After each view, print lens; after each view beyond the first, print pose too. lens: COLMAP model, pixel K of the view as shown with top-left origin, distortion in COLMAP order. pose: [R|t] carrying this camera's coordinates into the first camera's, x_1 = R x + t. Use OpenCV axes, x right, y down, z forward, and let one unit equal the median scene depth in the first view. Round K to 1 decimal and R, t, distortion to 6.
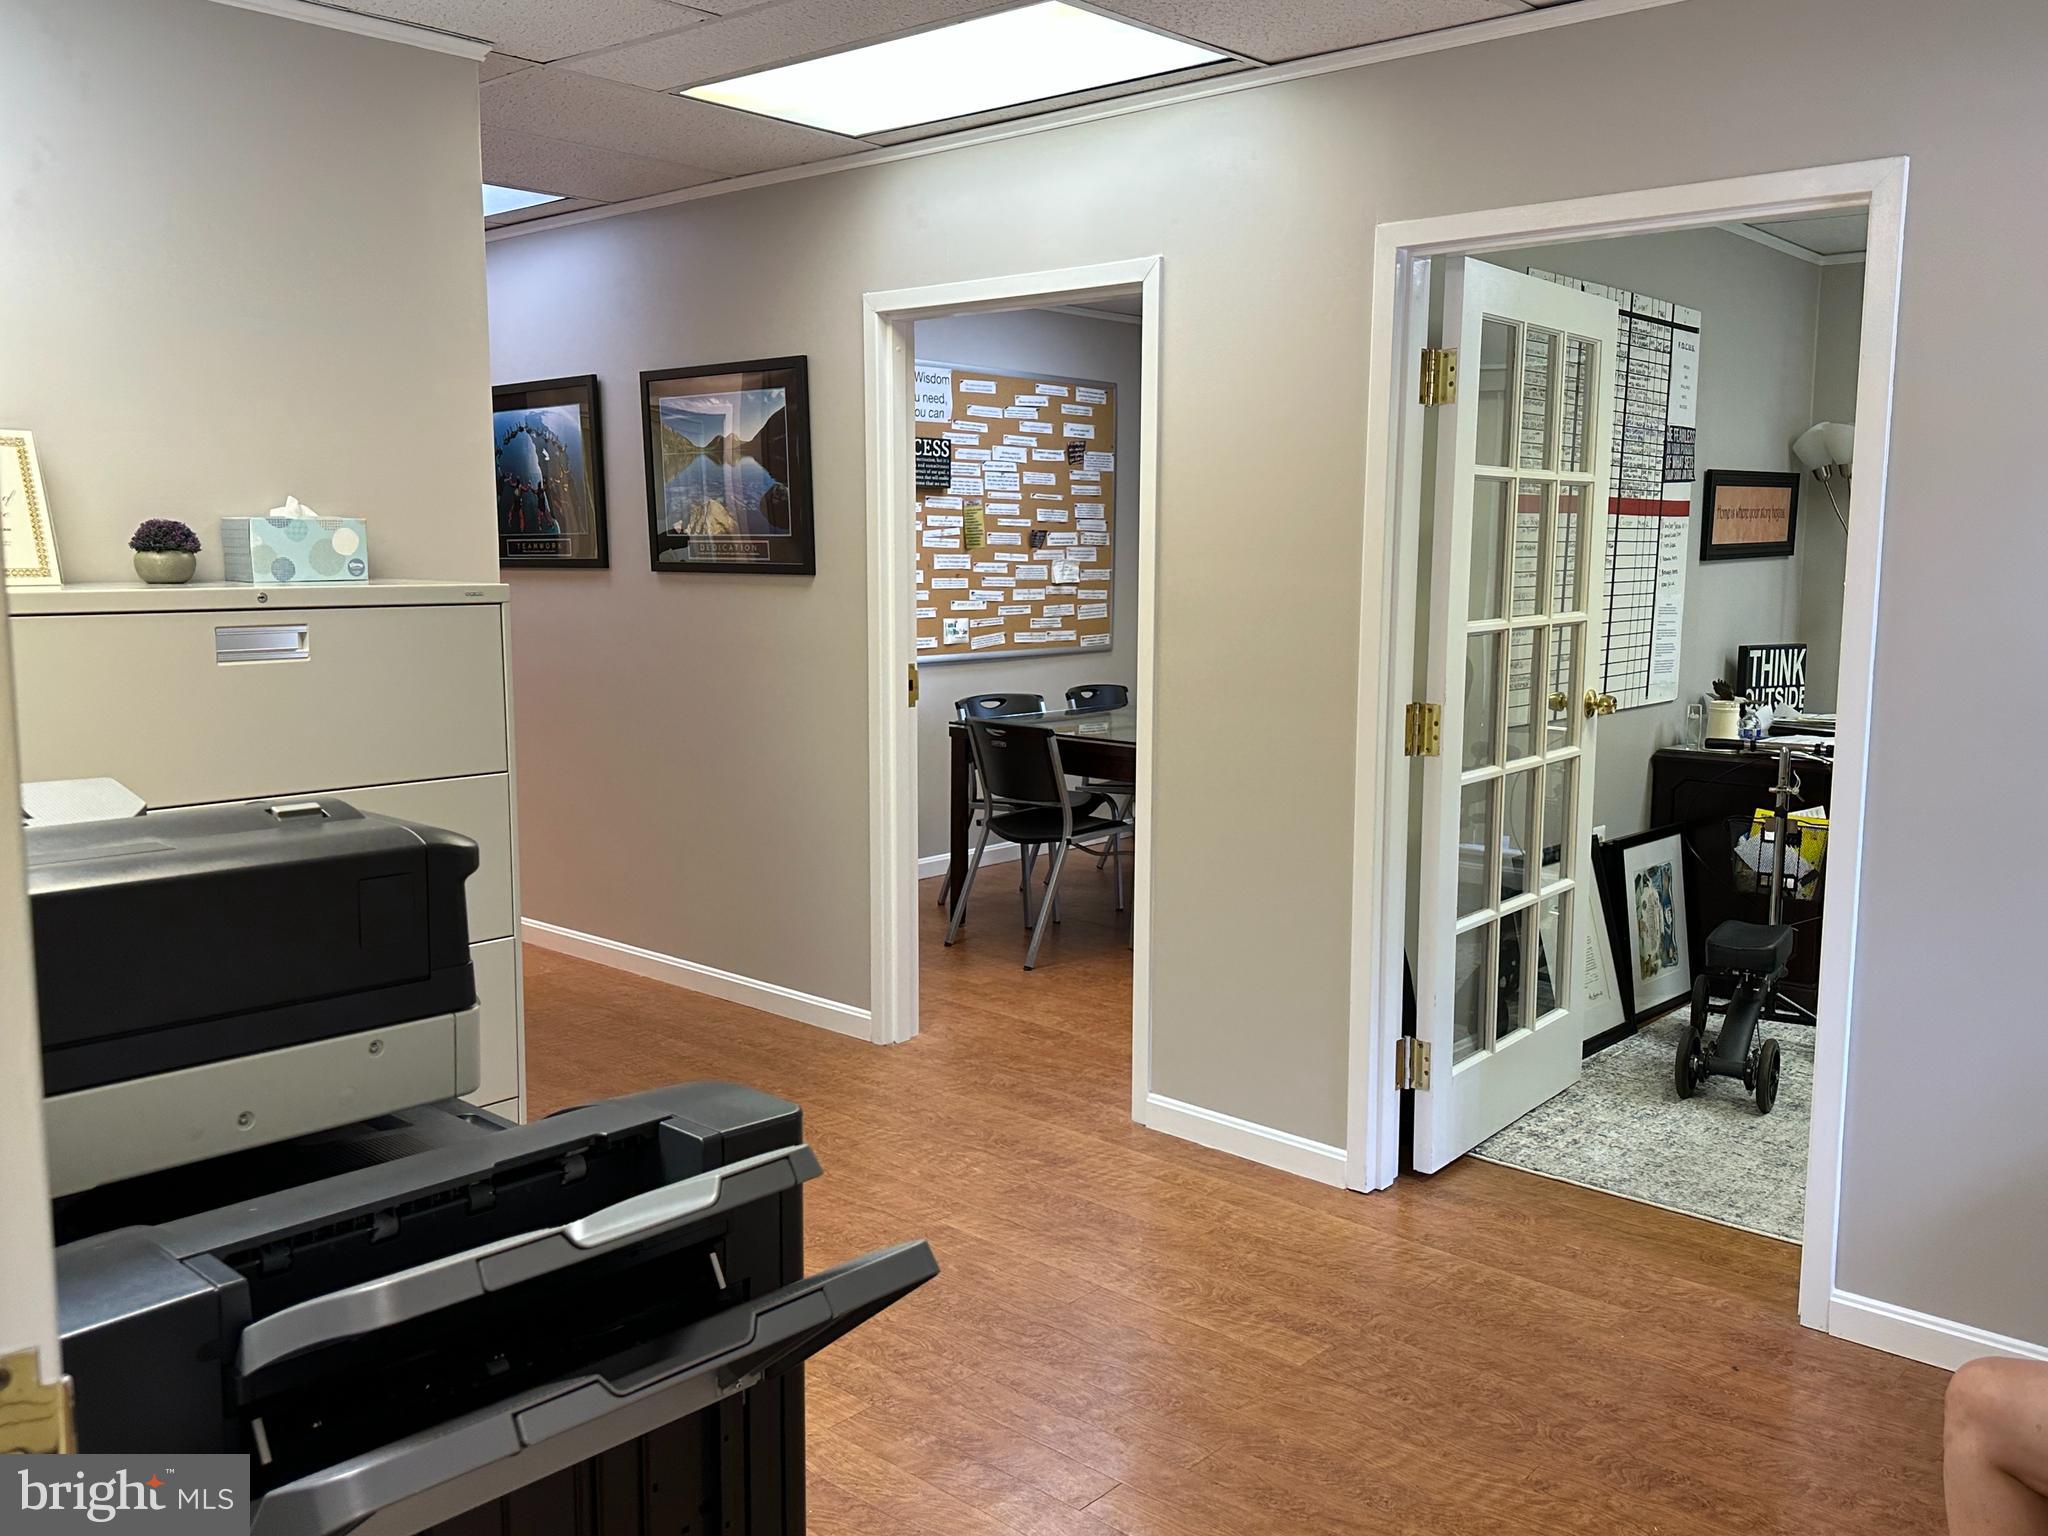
lens RADIAL K [[1725.7, 0, 1029.0], [0, 1725.7, 750.1], [0, 0, 1]] dist [0.072265, -0.090067]
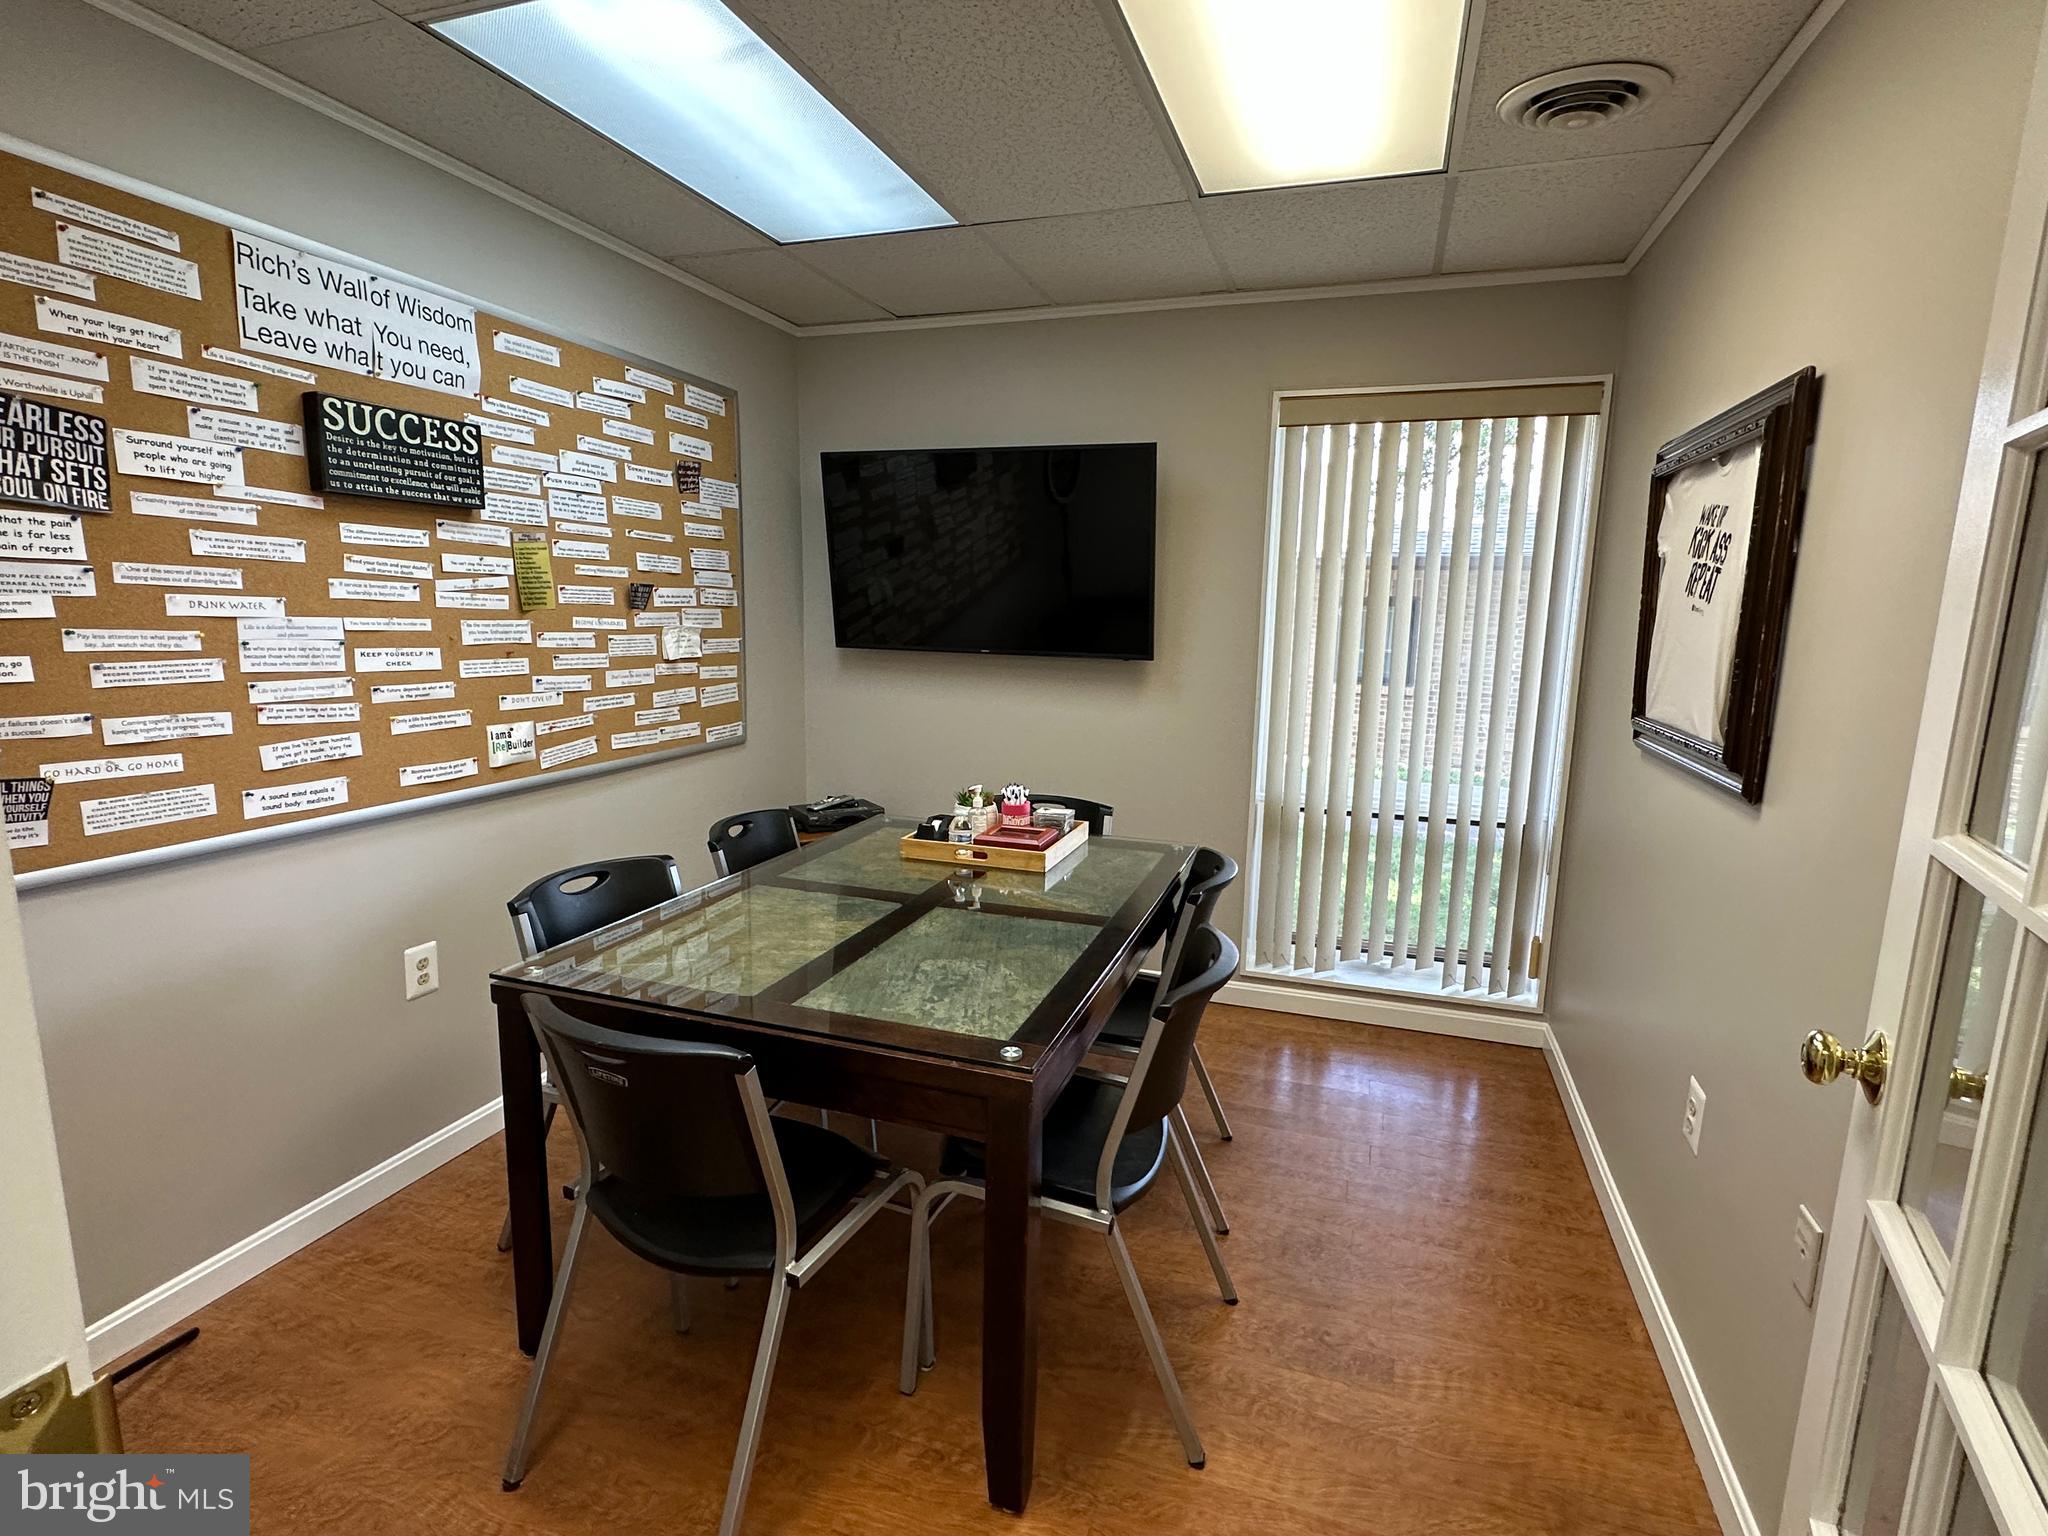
lens RADIAL K [[985.8, 0, 1023.2], [0, 985.8, 757.2], [0, 0, 1]] dist [-0.001546, -0.000290]
pose [[0.918809, -0.052689, 0.391169, -0.011679], [0.039284, 0.998337, 0.042200, -0.069404], [-0.392742, -0.023408, 0.919351, 0.581794]]
